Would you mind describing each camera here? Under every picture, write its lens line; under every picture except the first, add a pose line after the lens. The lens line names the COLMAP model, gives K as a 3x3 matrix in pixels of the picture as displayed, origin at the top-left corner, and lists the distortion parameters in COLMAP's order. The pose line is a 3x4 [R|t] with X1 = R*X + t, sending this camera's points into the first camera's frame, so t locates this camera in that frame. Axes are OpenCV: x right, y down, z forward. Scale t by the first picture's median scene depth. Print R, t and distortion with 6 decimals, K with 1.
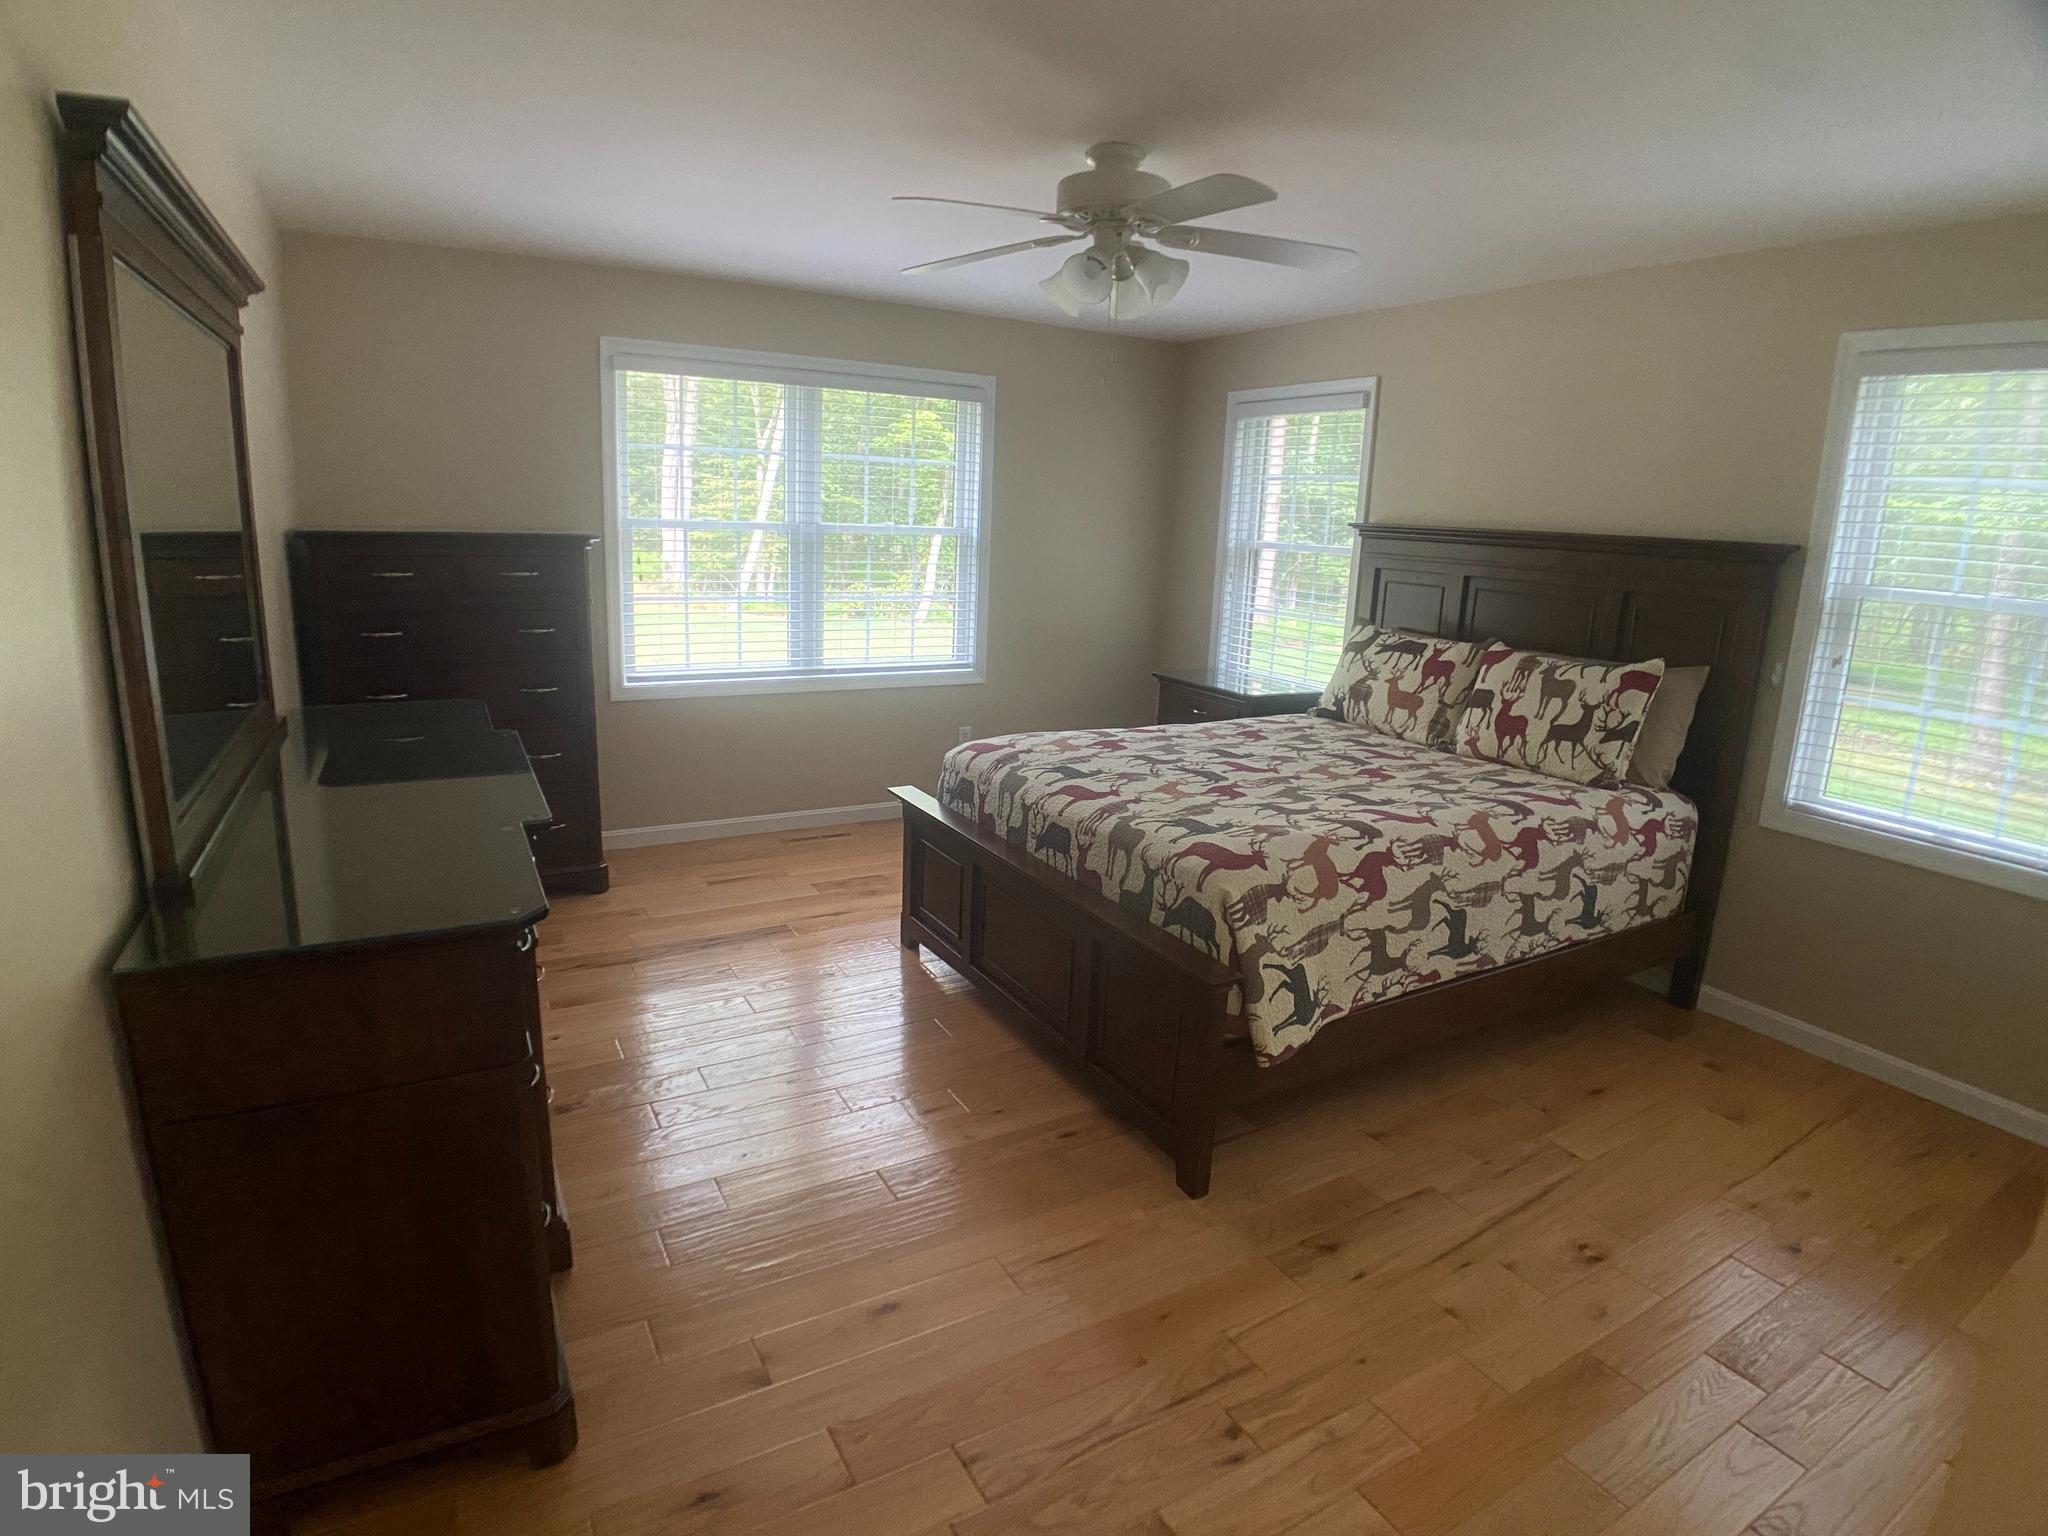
lens RADIAL K [[1065.1, 0, 1018.9], [0, 1065.1, 755.0], [0, 0, 1]] dist [-0.070517, 0.002834]
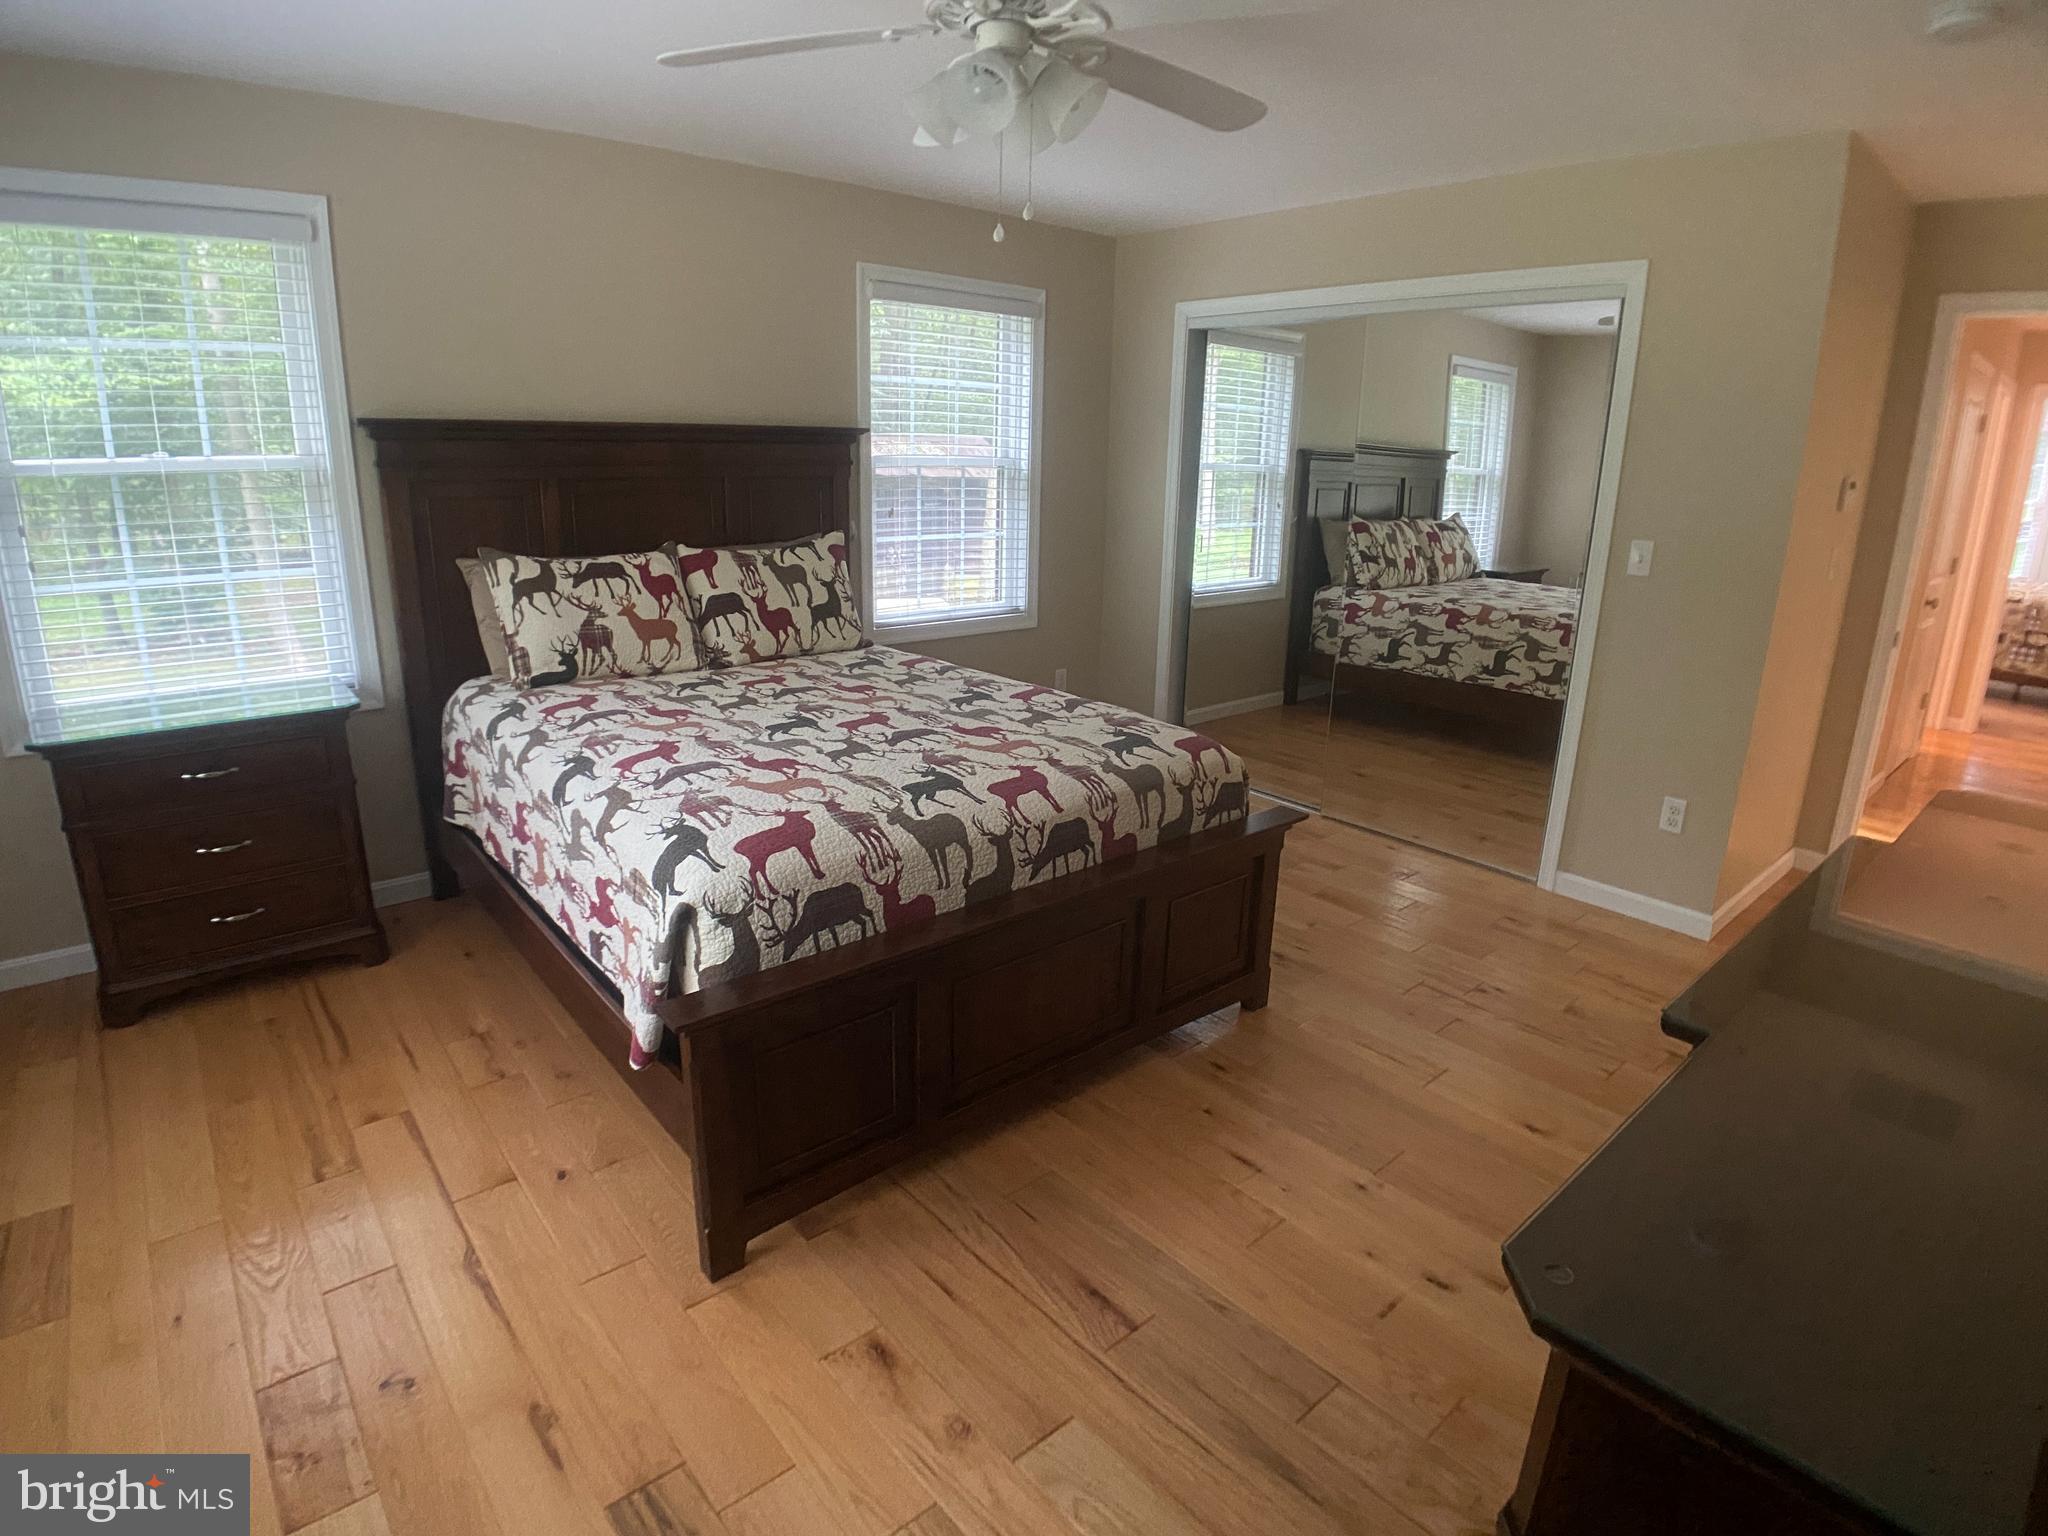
lens RADIAL K [[1065.1, 0, 1018.9], [0, 1065.1, 755.0], [0, 0, 1]] dist [-0.070517, 0.002834]
pose [[-0.185058, -0.313413, 0.931411, -0.579298], [0.188675, 0.918818, 0.346662, -0.223496], [-0.964446, 0.239887, -0.110902, 0.940669]]
